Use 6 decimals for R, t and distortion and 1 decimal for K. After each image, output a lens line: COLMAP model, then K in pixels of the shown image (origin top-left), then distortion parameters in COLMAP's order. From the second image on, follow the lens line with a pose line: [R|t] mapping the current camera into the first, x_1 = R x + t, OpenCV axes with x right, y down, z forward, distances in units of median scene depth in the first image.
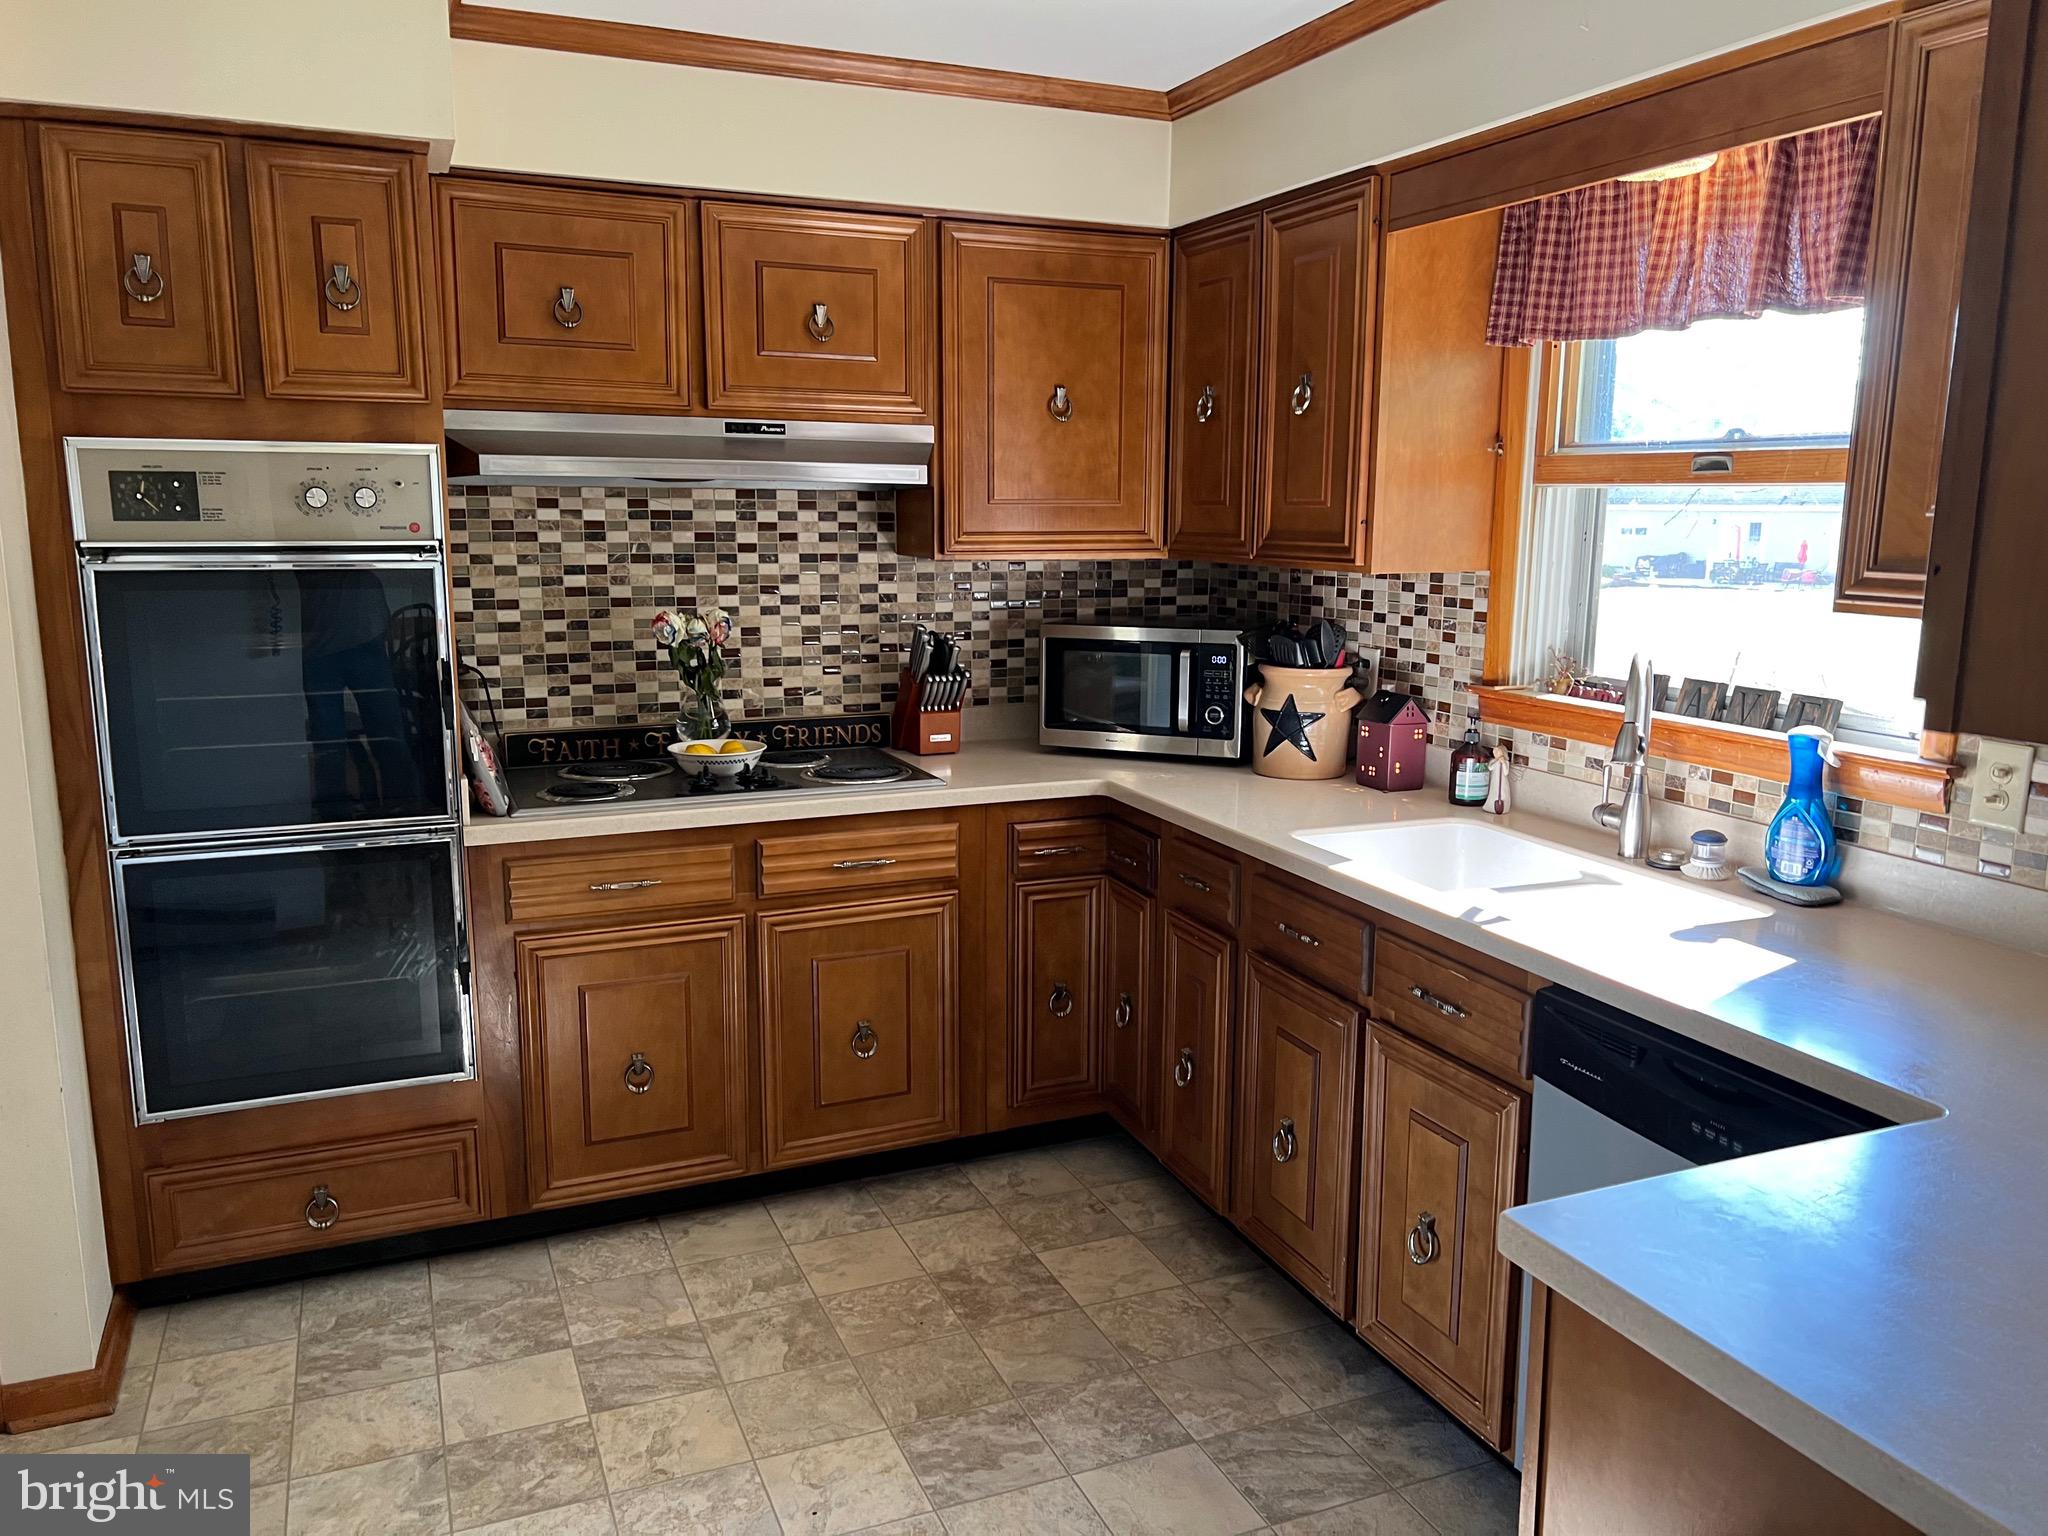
lens RADIAL K [[1544.5, 0, 1028.4], [0, 1544.5, 772.3], [0, 0, 1]] dist [0.009037, -0.004117]
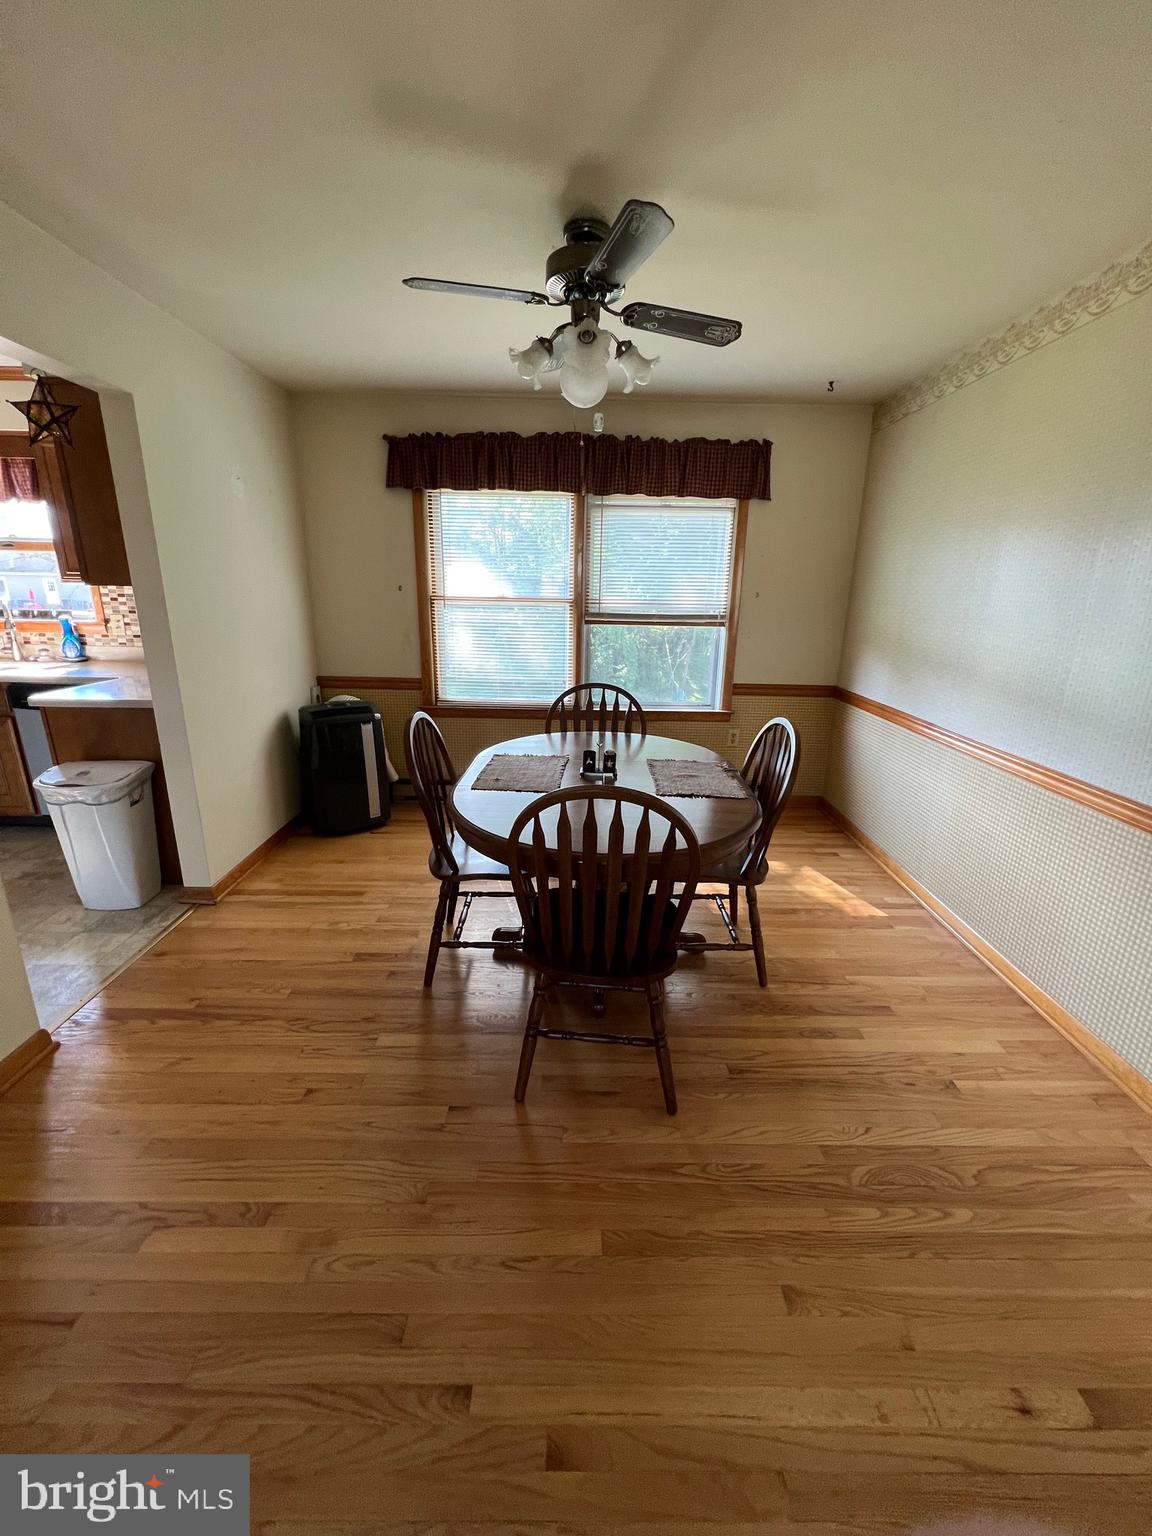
lens RADIAL K [[616.4, 0, 580.3], [0, 616.4, 760.8], [0, 0, 1]] dist [-0.001521, 0.000298]
pose [[0.392495, -0.266279, 0.880365, -0.426256], [0.137861, 0.963393, 0.229929, 0.136430], [-0.909363, 0.031122, 0.414837, -0.775047]]
